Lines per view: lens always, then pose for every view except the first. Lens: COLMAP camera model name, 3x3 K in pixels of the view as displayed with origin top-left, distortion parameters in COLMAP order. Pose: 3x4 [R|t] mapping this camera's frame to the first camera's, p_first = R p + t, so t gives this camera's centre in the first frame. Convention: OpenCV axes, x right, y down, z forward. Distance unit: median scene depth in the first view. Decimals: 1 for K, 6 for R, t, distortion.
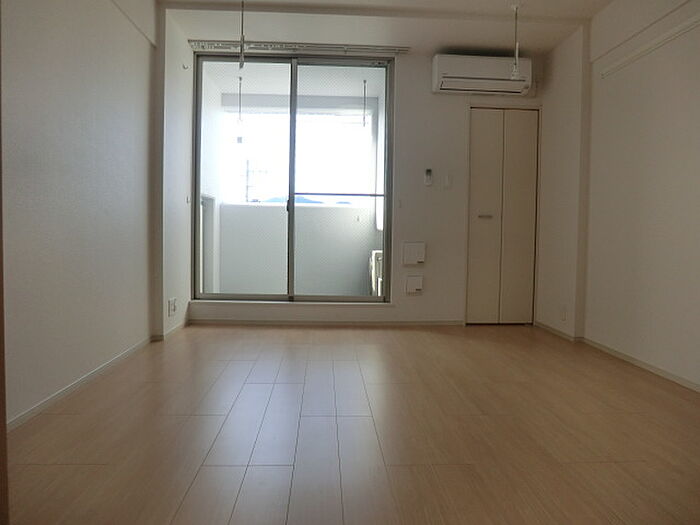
lens RADIAL K [[507.6, 0, 350.0], [0, 507.6, 262.5], [0, 0, 1]] dist [-0.058286, 0.001794]
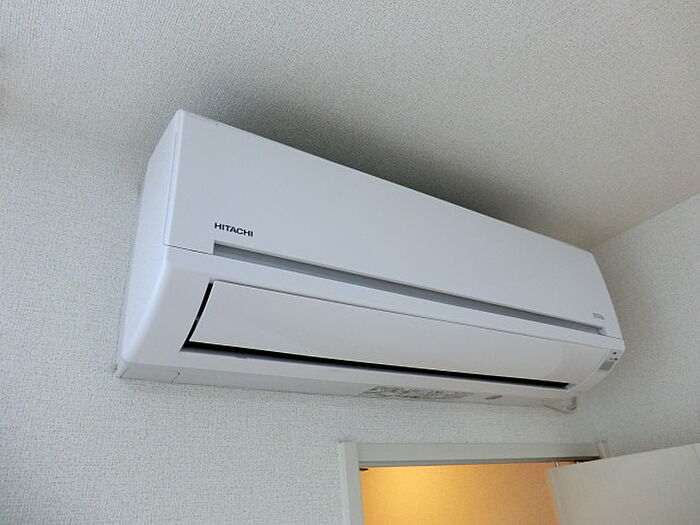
lens RADIAL K [[507.6, 0, 350.0], [0, 507.6, 262.5], [0, 0, 1]] dist [-0.058286, 0.001794]
pose [[0.859328, 0.156437, 0.486911, 0.151710], [0.125401, 0.858552, -0.497154, -0.296924], [-0.495812, 0.488278, 0.718161, 0.885364]]
